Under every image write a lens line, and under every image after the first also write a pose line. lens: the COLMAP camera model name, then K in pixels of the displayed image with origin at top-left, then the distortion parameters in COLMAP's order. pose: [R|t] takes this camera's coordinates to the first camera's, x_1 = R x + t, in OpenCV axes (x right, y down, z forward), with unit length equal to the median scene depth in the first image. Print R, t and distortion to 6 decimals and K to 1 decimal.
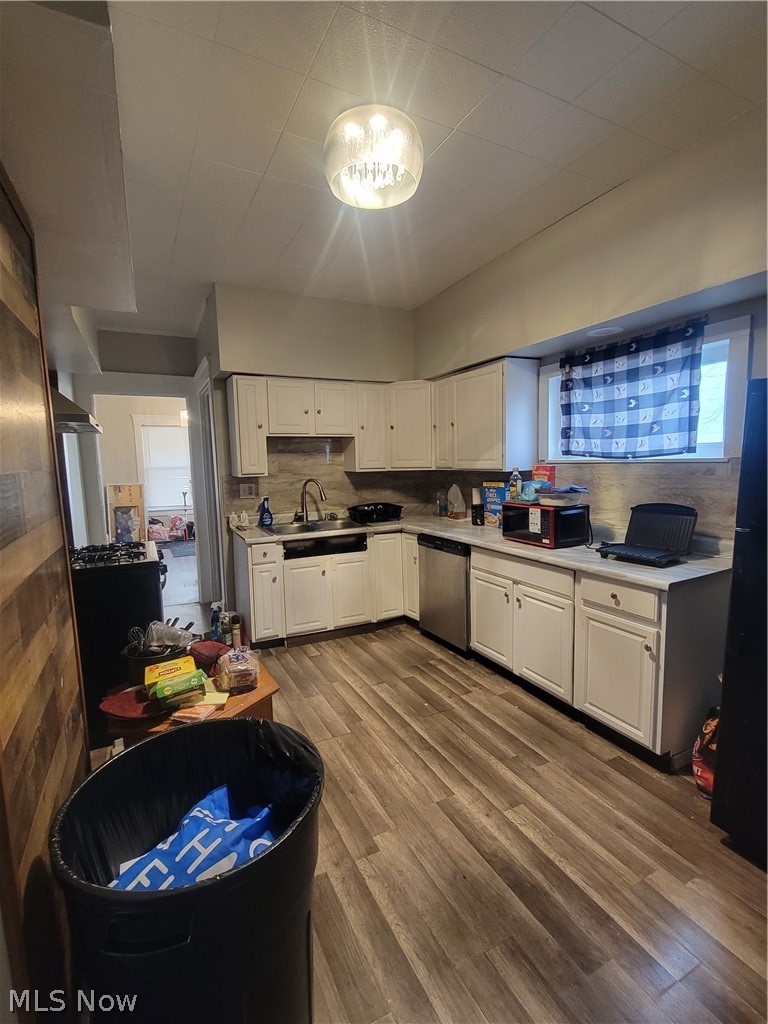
lens RADIAL K [[478.5, 0, 381.2], [0, 478.5, 510.8], [0, 0, 1]] dist [-0.003326, -0.000744]
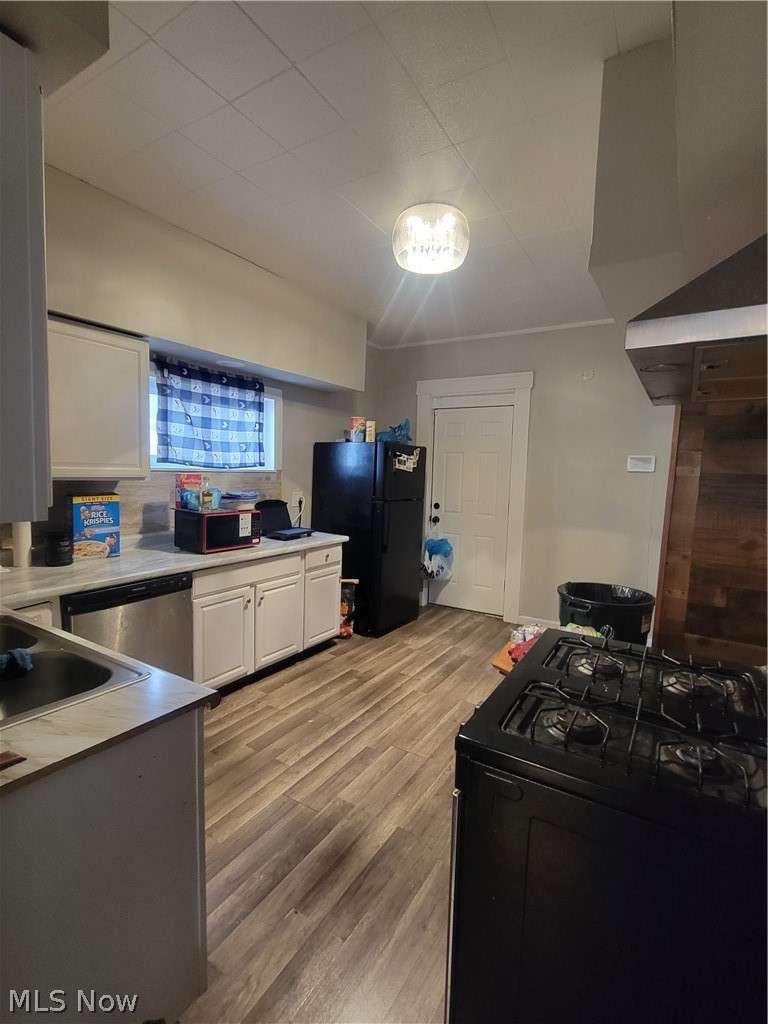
lens RADIAL K [[478.5, 0, 380.5], [0, 478.5, 513.9], [0, 0, 1]] dist [-0.003326, -0.000744]
pose [[-0.521133, -0.068177, 0.850748, -0.770831], [0.073390, 0.989533, 0.124255, -0.118513], [-0.850314, 0.127190, -0.510675, 1.318135]]
